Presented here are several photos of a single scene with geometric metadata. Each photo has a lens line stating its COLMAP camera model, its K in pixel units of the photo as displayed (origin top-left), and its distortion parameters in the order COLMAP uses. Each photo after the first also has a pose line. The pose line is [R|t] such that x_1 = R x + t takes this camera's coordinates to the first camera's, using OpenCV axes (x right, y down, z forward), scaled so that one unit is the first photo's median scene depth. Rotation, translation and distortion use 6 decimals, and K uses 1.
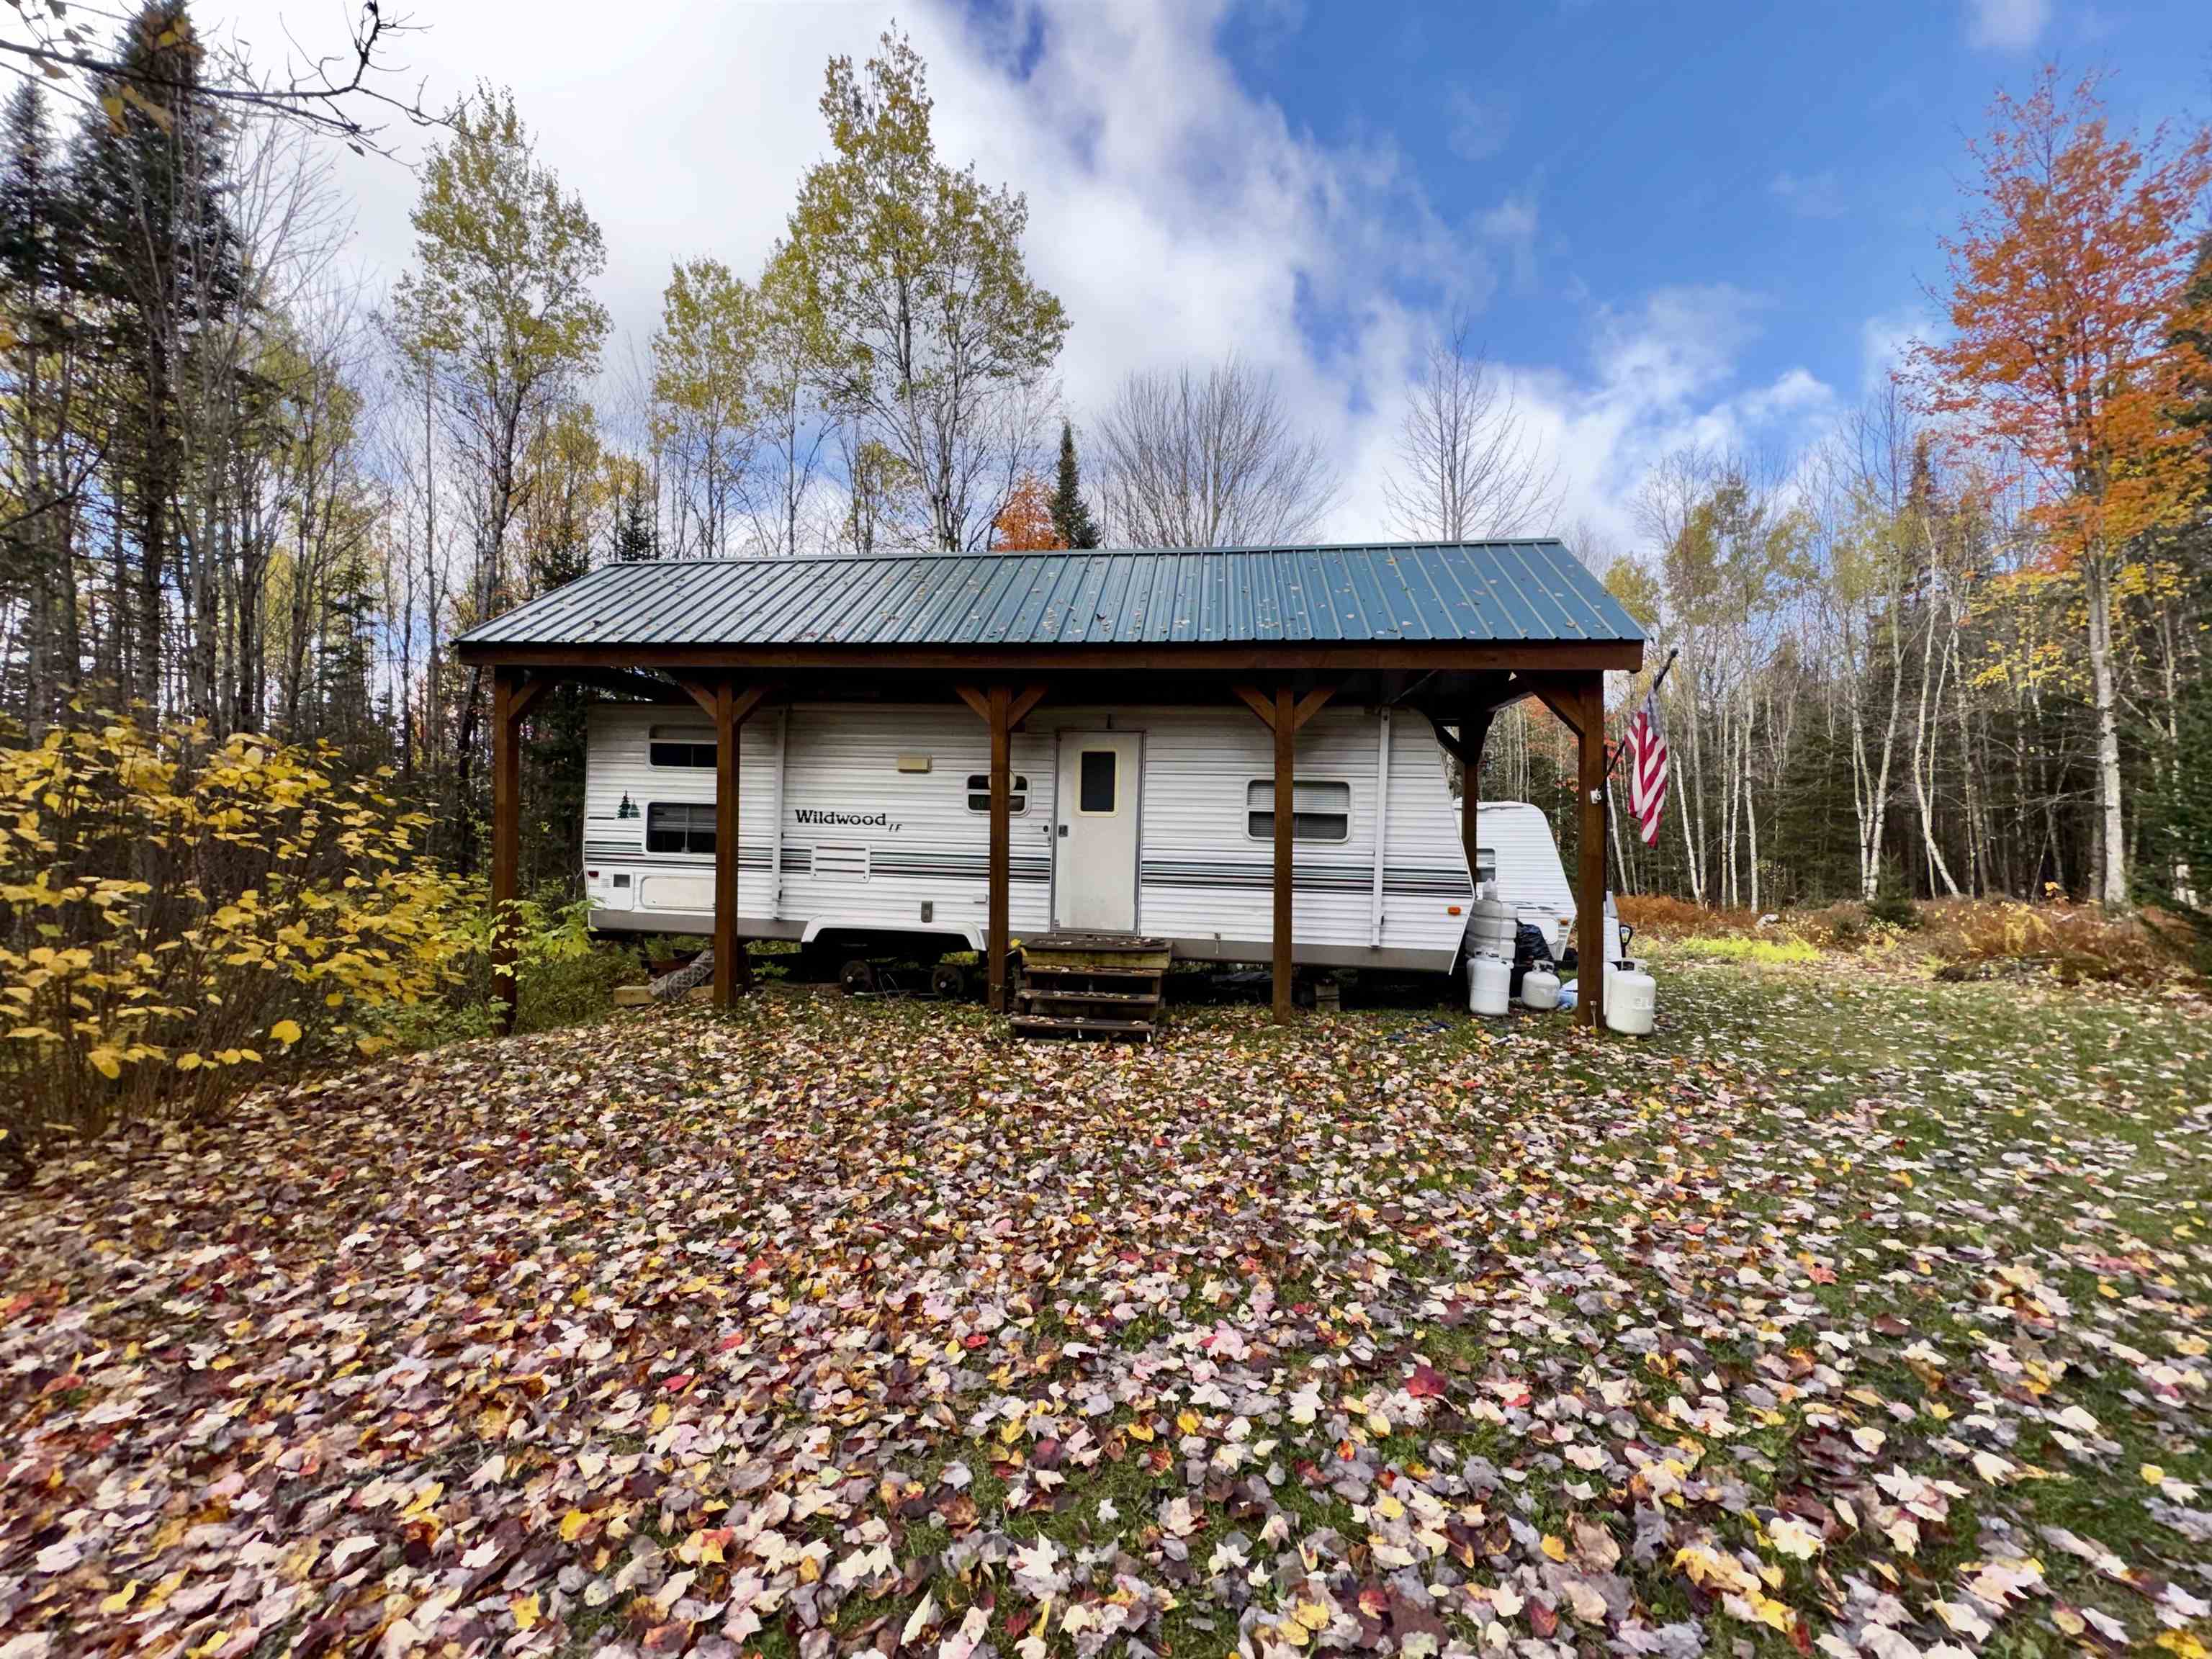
lens RADIAL K [[877.9, 0, 1101.5], [0, 877.9, 838.8], [0, 0, 1]] dist [-0.004107, 0.001158]
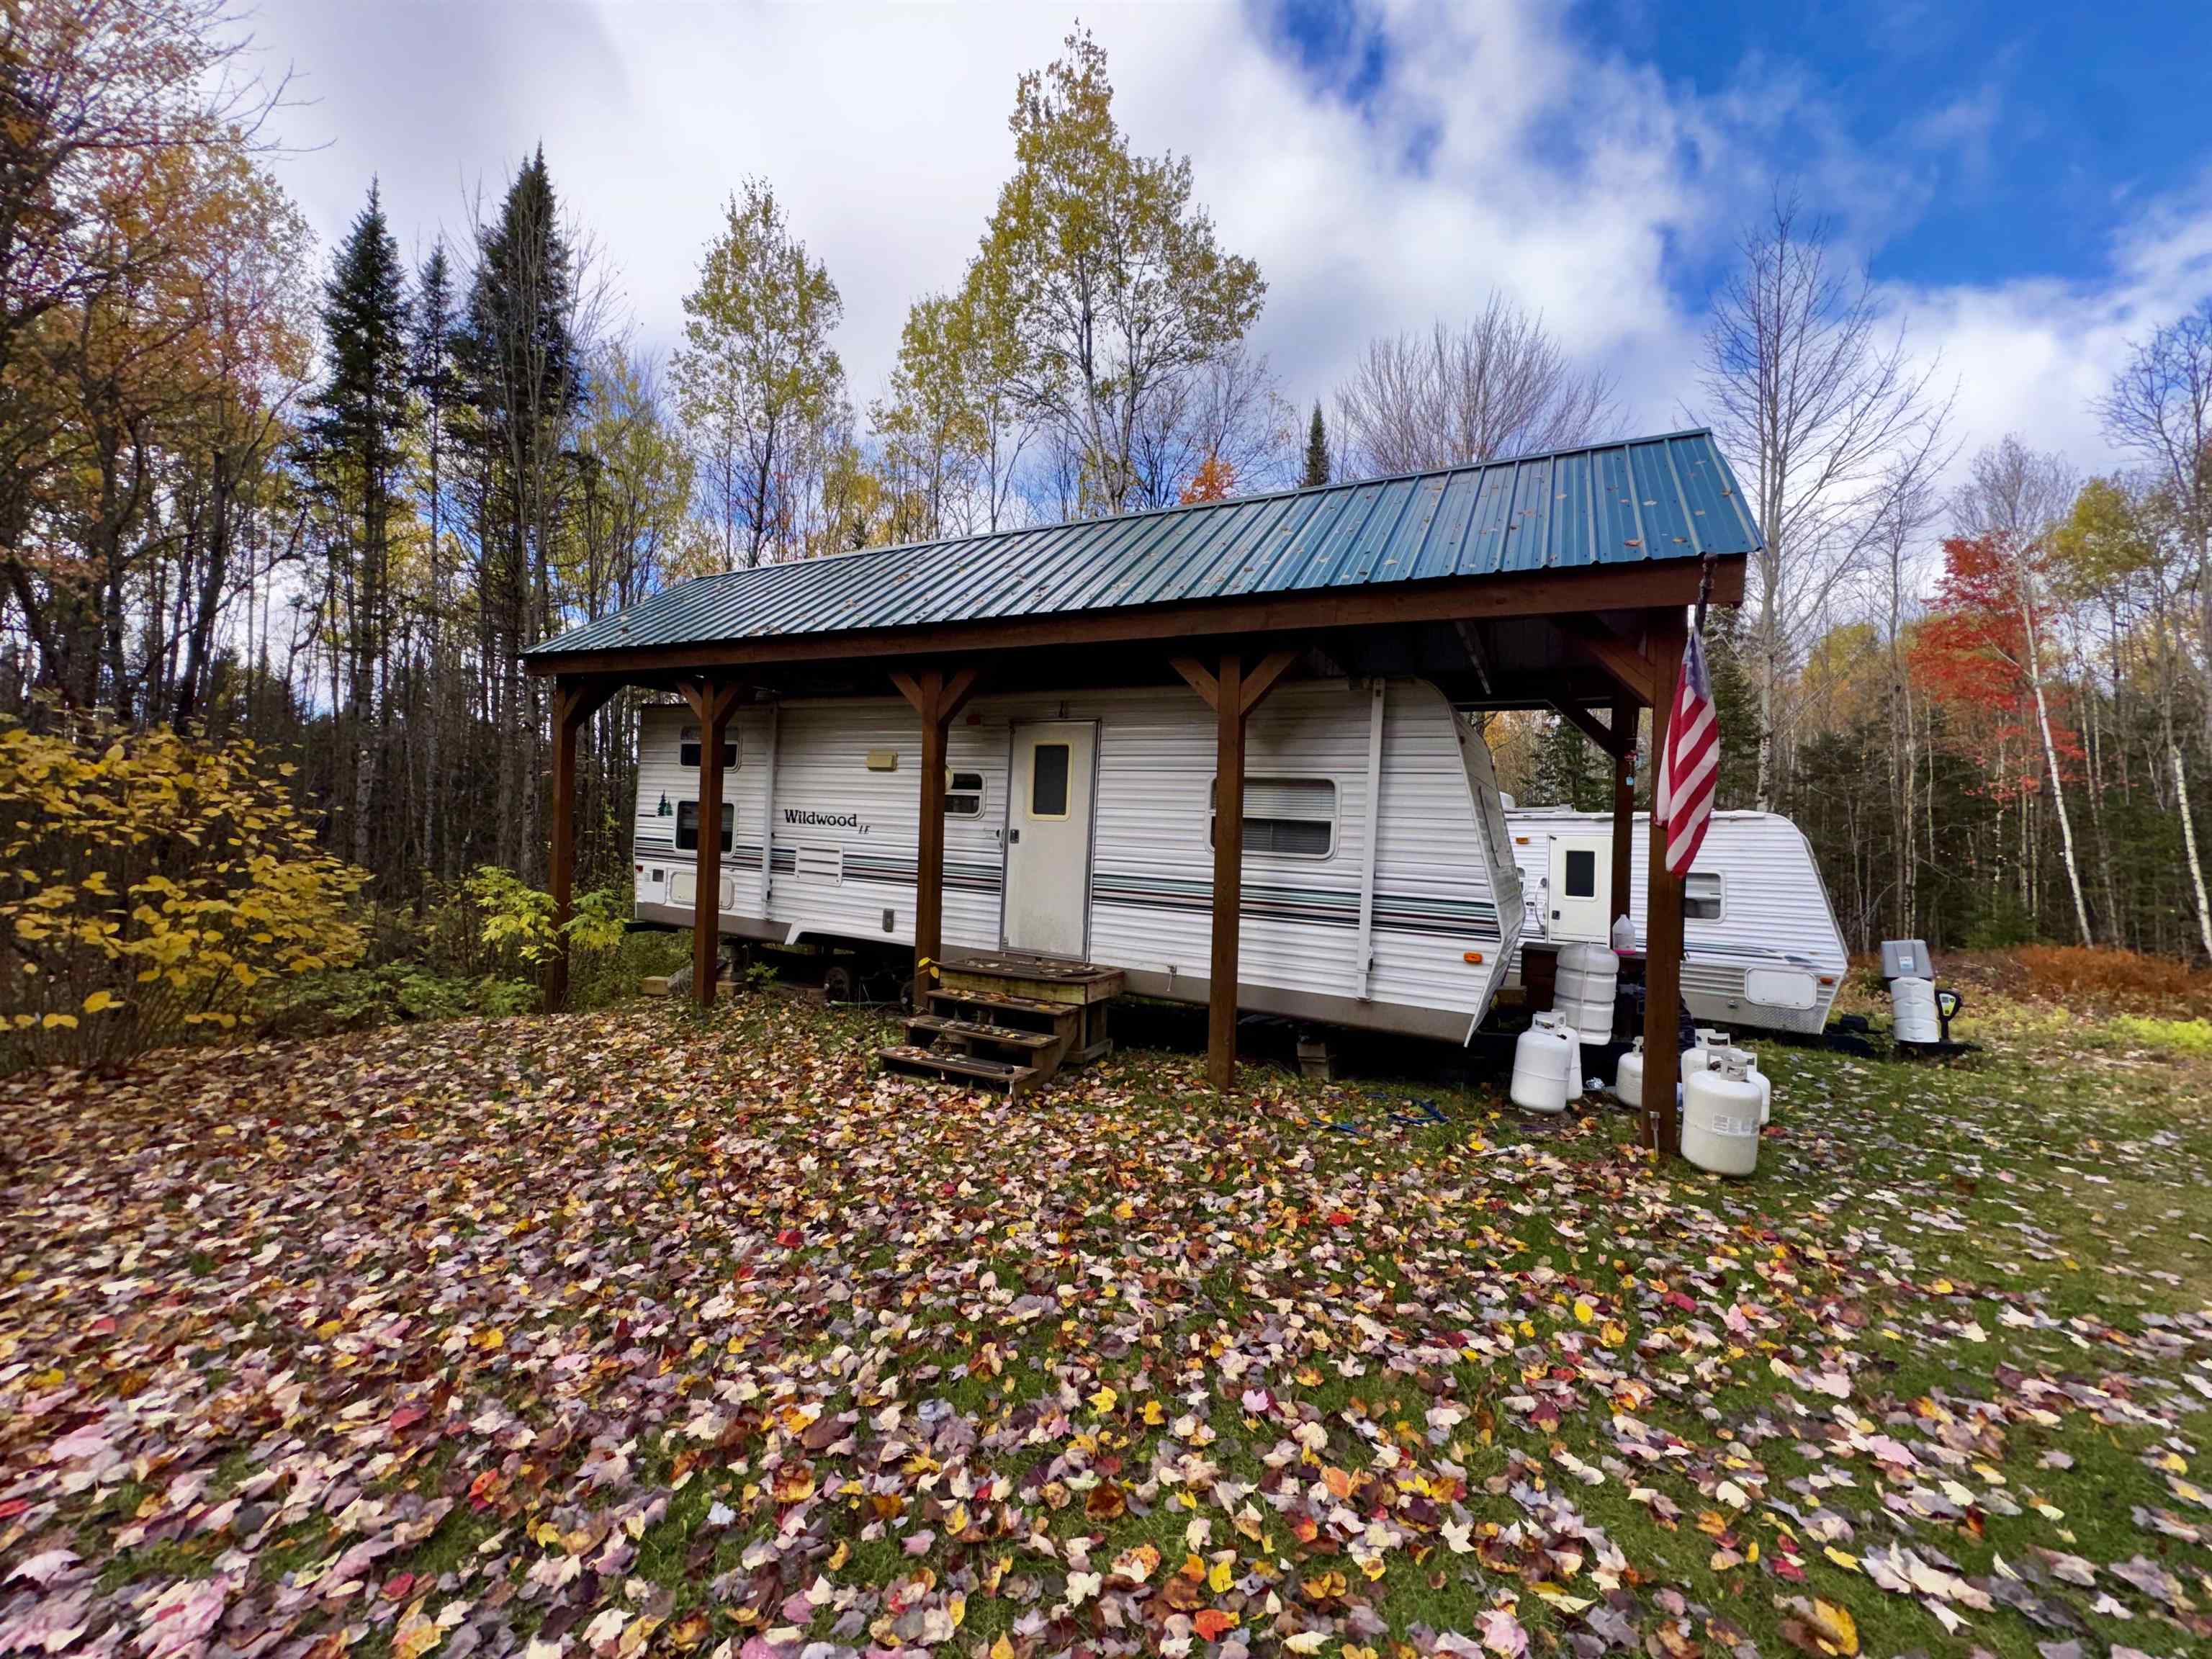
lens RADIAL K [[877.9, 0, 1098.5], [0, 877.9, 825.7], [0, 0, 1]] dist [-0.004107, 0.001158]
pose [[0.938166, 0.019125, -0.345657, 0.340611], [-0.034408, 0.998680, -0.038132, 0.011401], [0.344471, 0.047668, 0.937586, 0.204994]]
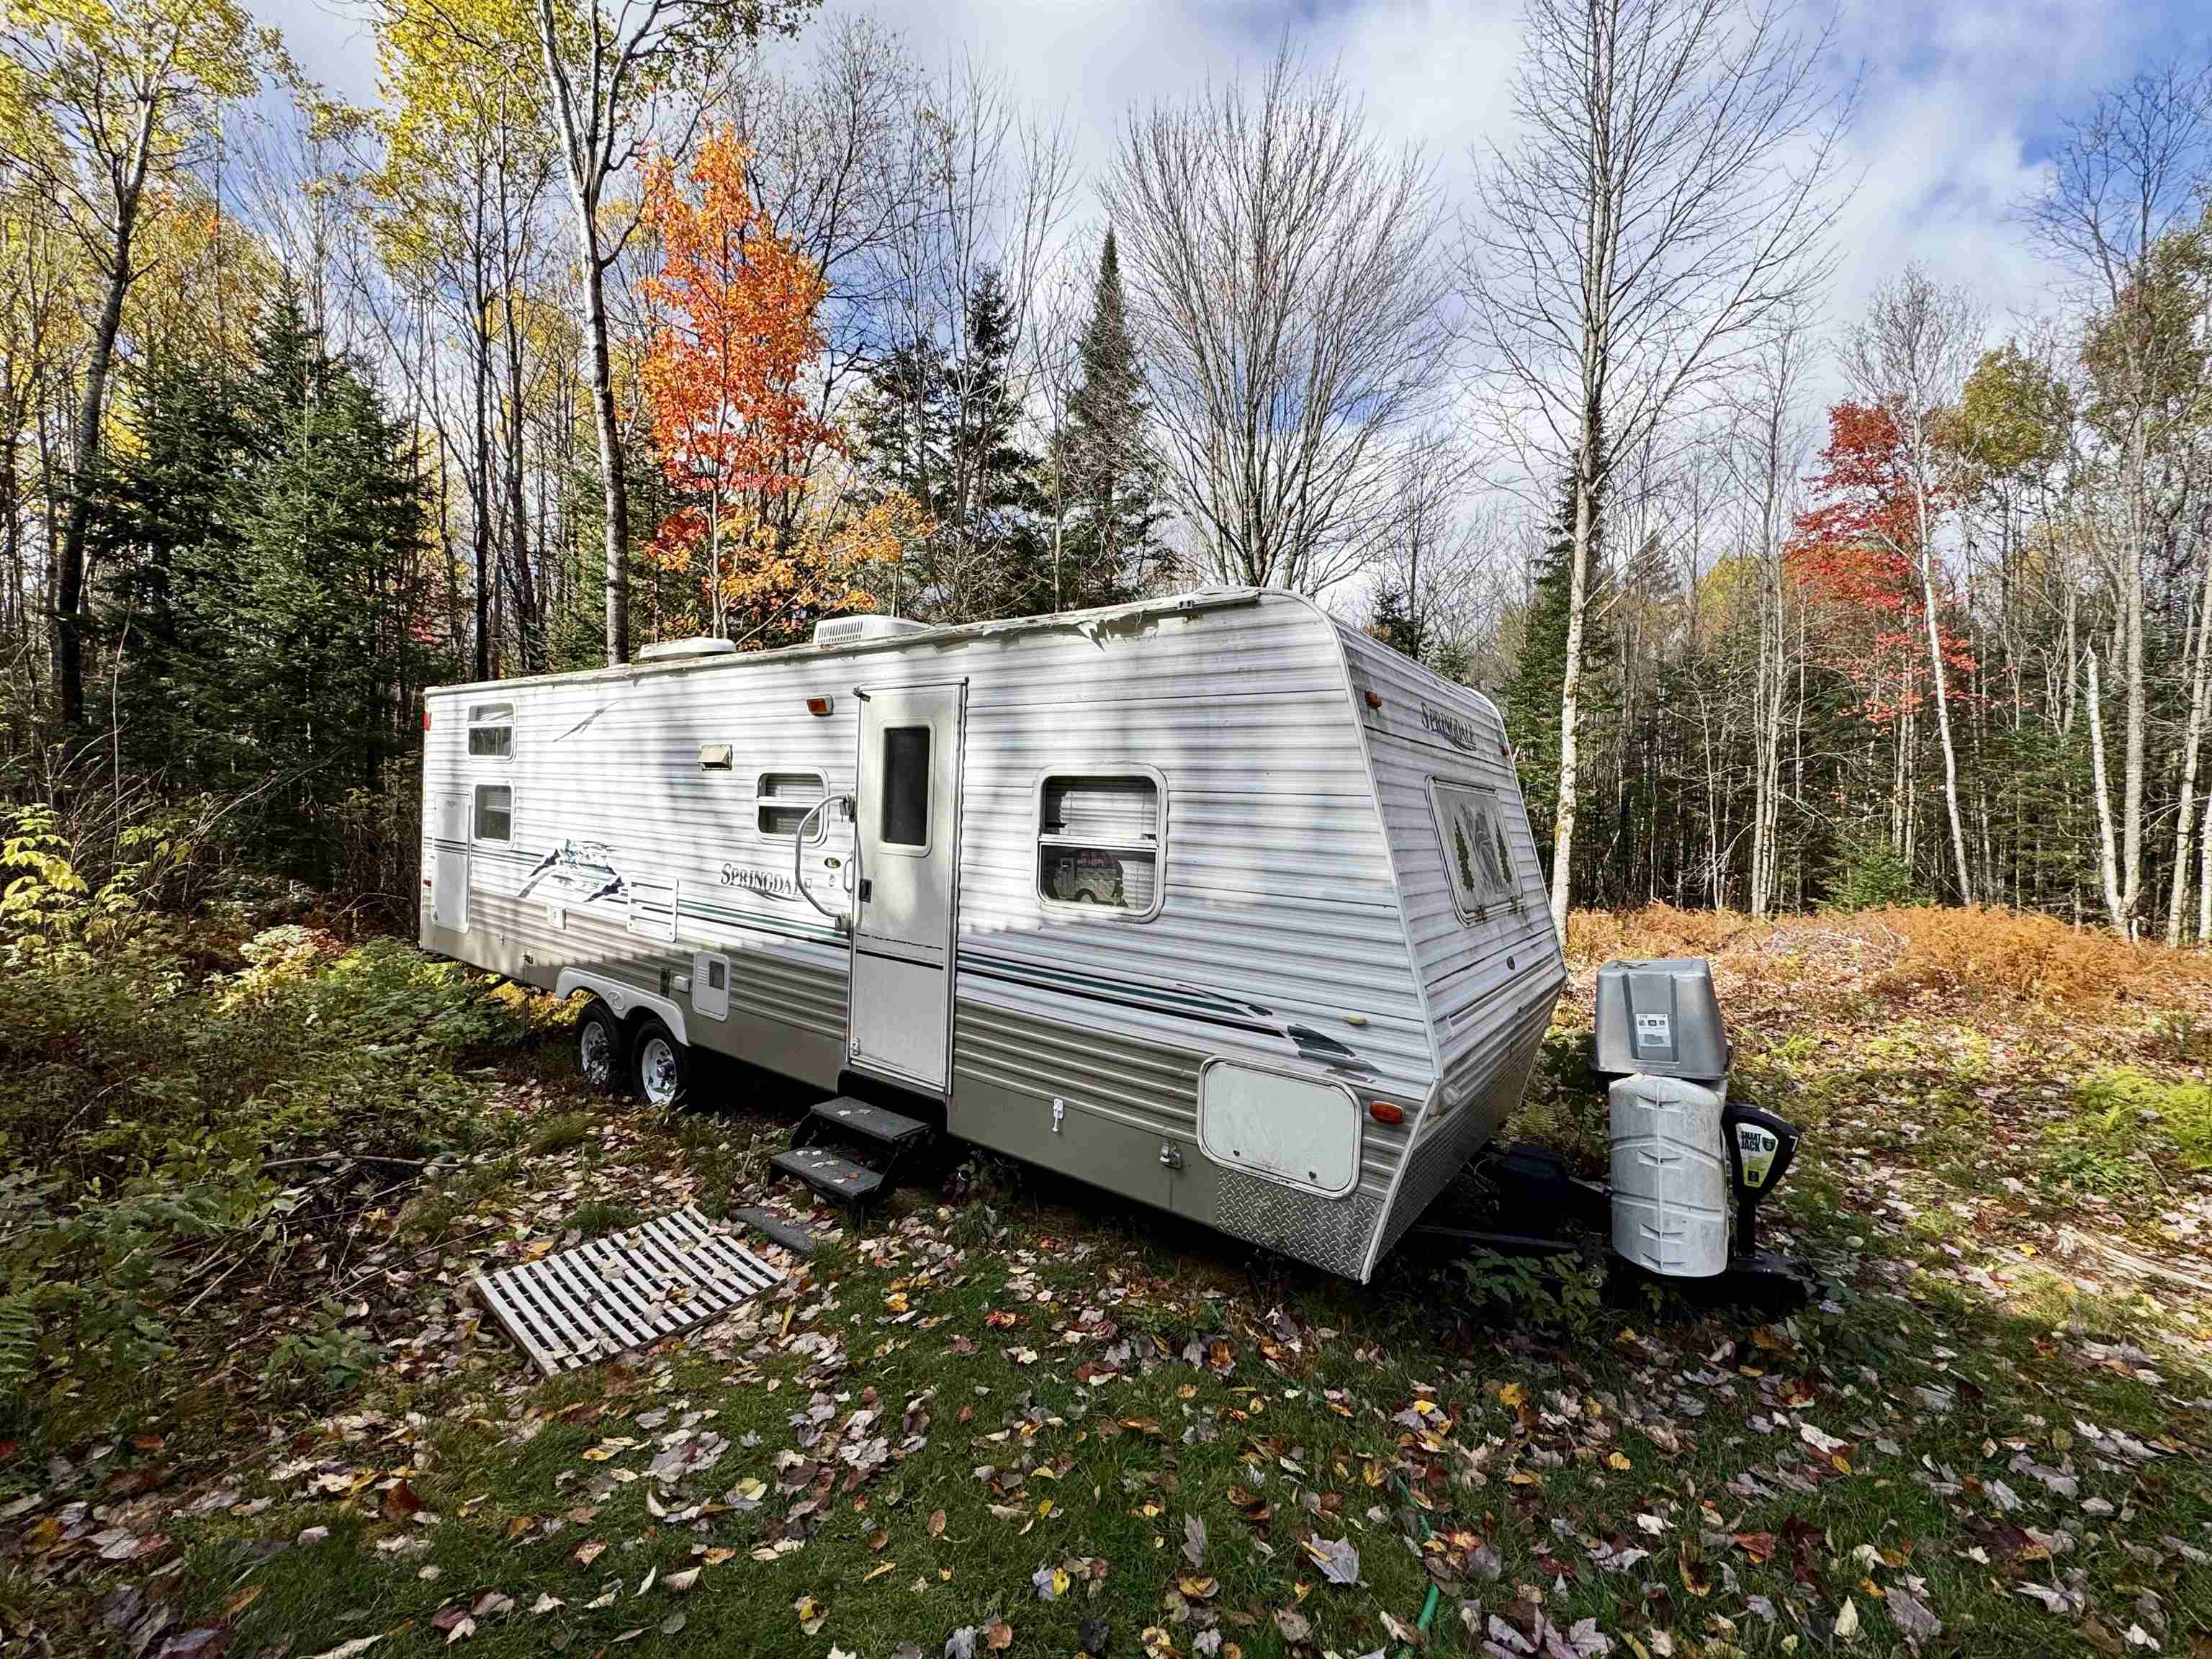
lens RADIAL K [[877.9, 0, 1102.1], [0, 877.9, 827.5], [0, 0, 1]] dist [-0.004107, 0.001158]
pose [[0.963757, 0.037593, -0.264118, 0.809996], [-0.033163, 0.999225, 0.021212, 0.018692], [0.264711, -0.011685, 0.964257, 1.224339]]
